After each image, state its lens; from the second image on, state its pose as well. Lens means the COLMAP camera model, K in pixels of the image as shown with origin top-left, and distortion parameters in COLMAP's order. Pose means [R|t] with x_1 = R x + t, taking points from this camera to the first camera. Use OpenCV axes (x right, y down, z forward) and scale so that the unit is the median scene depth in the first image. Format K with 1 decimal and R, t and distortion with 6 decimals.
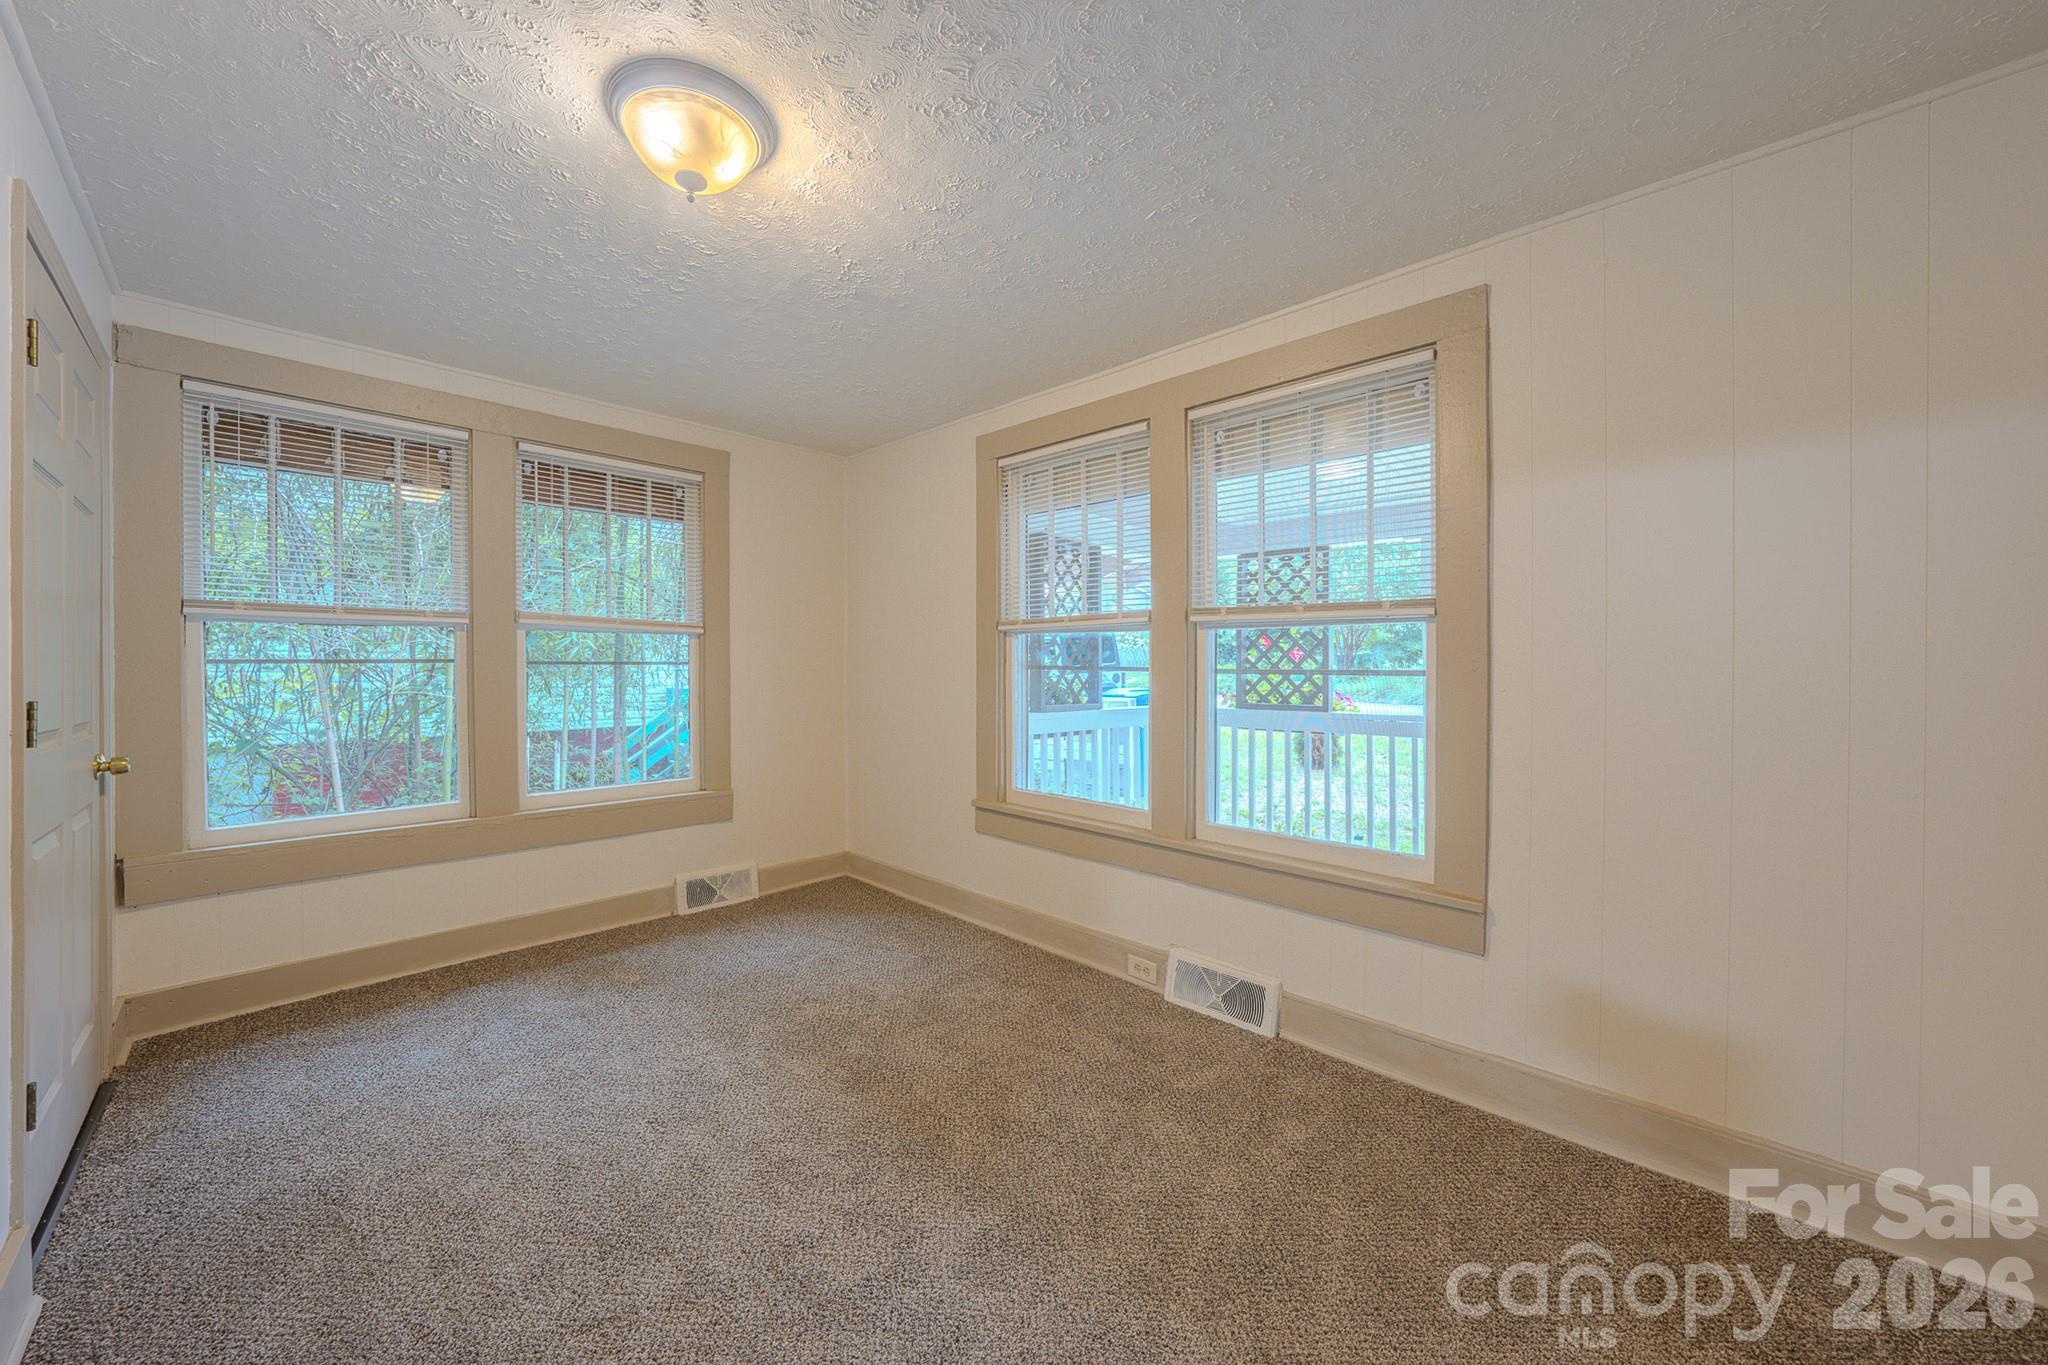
lens RADIAL K [[714.8, 0, 1007.9], [0, 714.8, 683.6], [0, 0, 1]] dist [-0.029176, 0.002885]
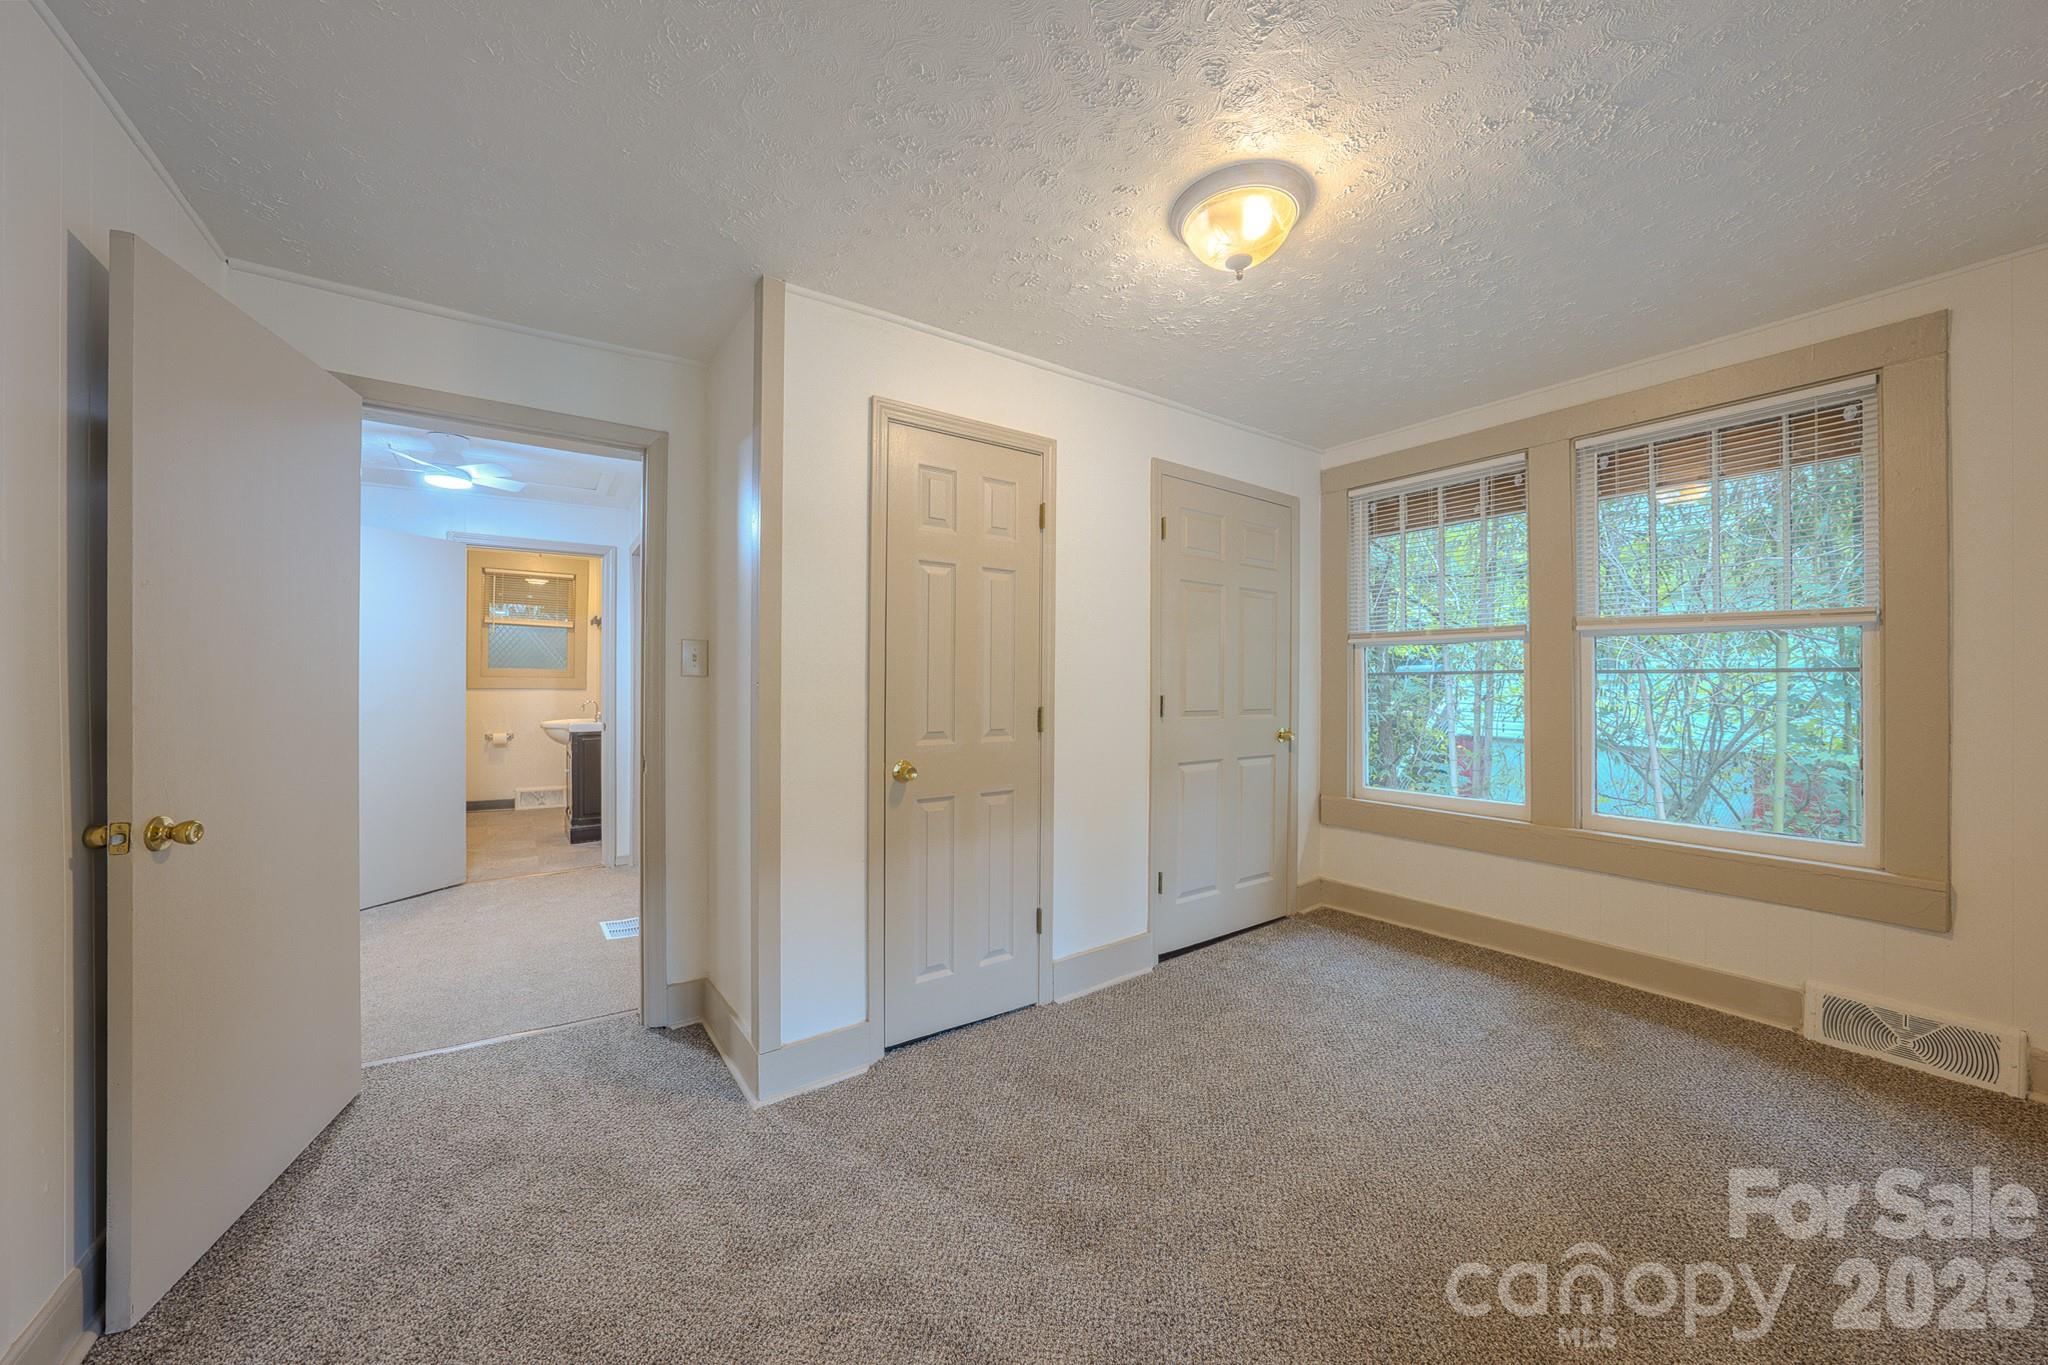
lens RADIAL K [[714.8, 0, 996.5], [0, 714.8, 679.0], [0, 0, 1]] dist [-0.029176, 0.002885]
pose [[-0.205031, 0.001113, -0.978755, 0.389840], [-0.013534, 0.999901, 0.003972, -0.012629], [0.978662, 0.014061, -0.204995, 0.414482]]
